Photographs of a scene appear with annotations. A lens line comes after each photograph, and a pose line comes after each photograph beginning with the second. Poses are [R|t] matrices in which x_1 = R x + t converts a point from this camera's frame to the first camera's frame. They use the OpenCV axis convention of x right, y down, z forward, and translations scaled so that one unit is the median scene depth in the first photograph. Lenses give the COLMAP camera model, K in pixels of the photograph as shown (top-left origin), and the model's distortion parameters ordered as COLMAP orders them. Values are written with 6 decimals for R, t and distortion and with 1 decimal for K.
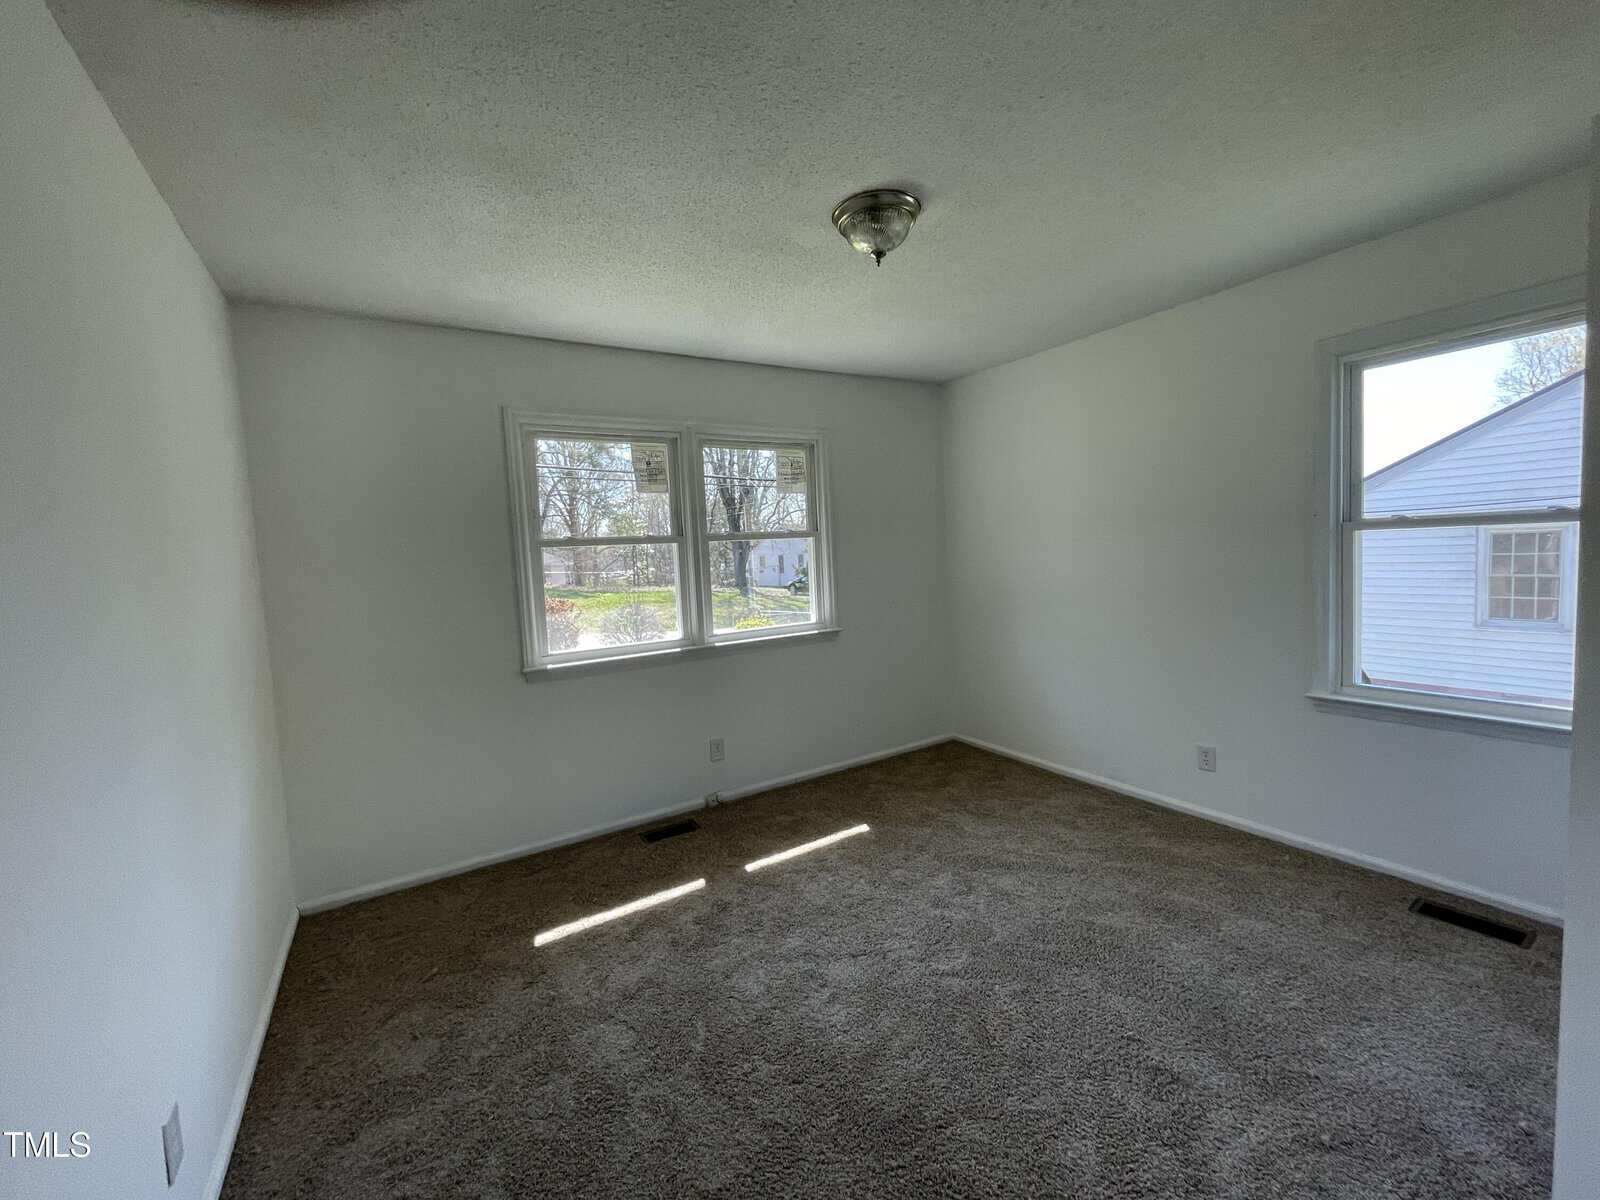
lens RADIAL K [[718.4, 0, 799.6], [0, 718.4, 594.0], [0, 0, 1]] dist [0.000249, 0.000000]
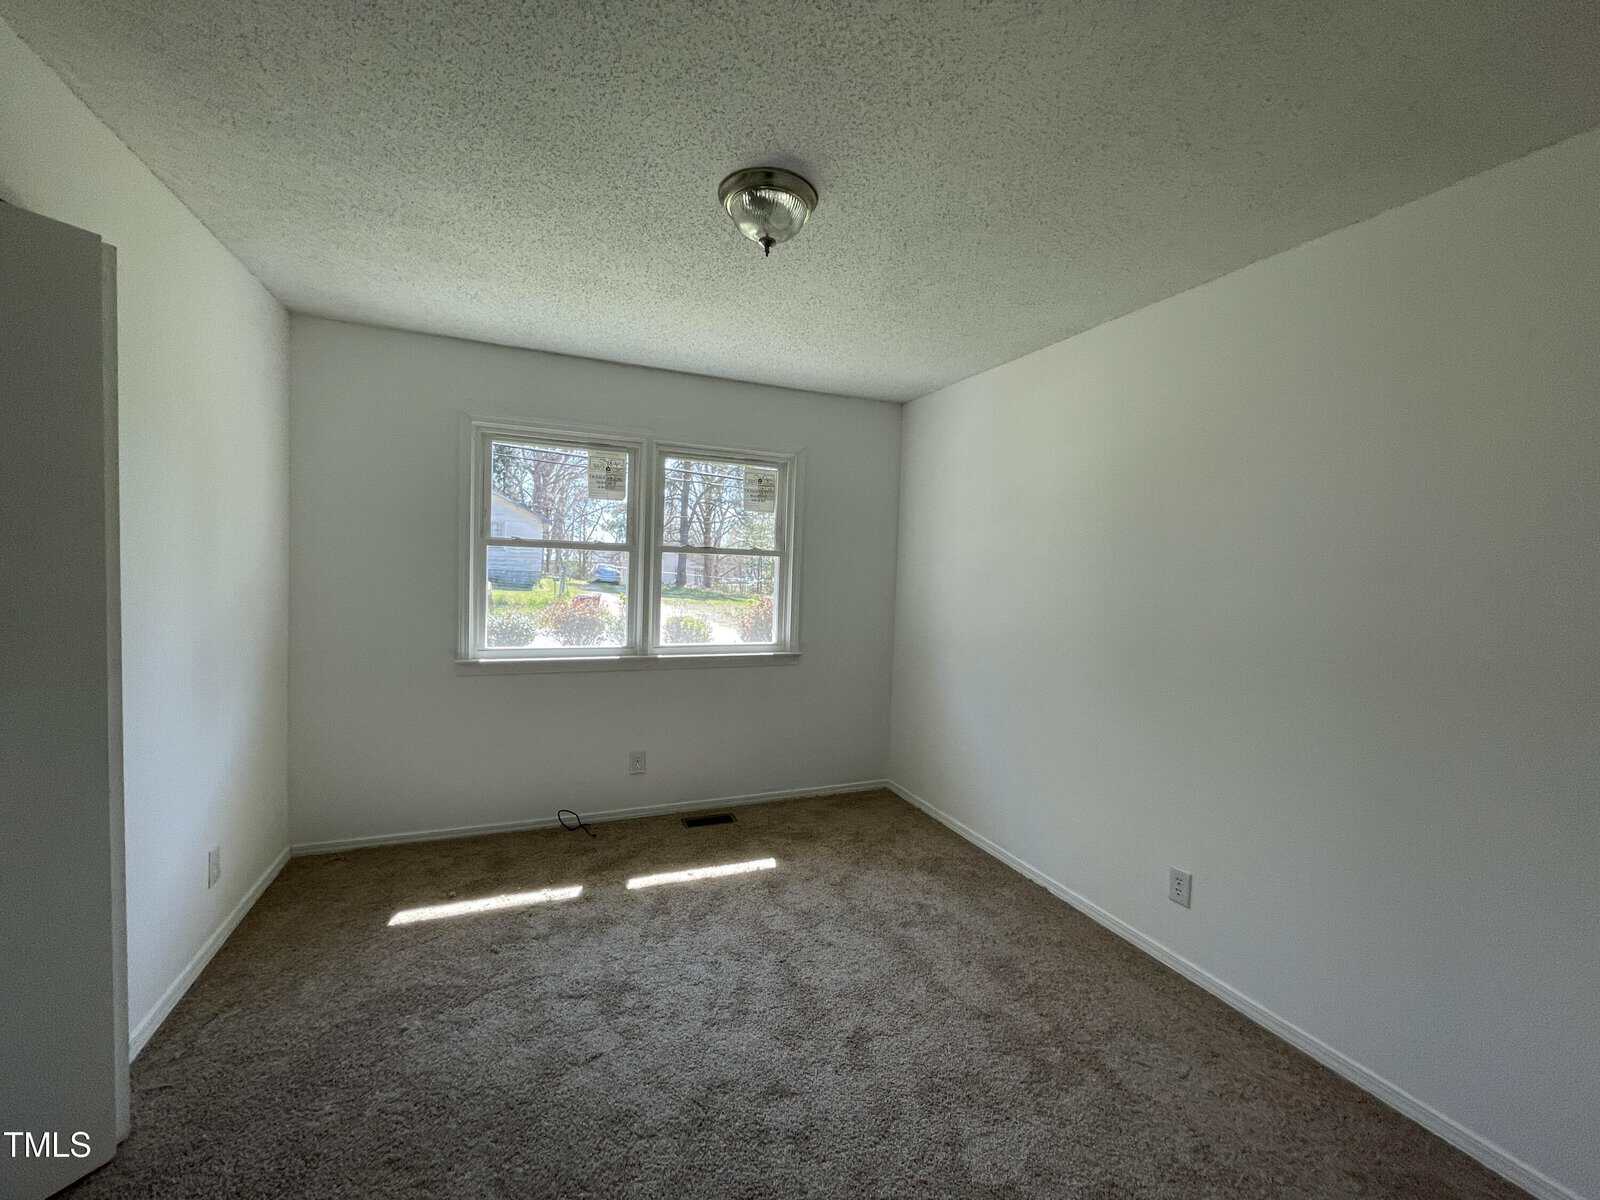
lens RADIAL K [[638.6, 0, 790.3], [0, 638.6, 596.1], [0, 0, 1]] dist [-0.000438, -0.000307]
pose [[0.975122, 0.088385, -0.203285, 0.235990], [-0.091653, 0.995768, -0.006699, -0.023586], [0.201832, 0.025165, 0.979097, 0.168656]]
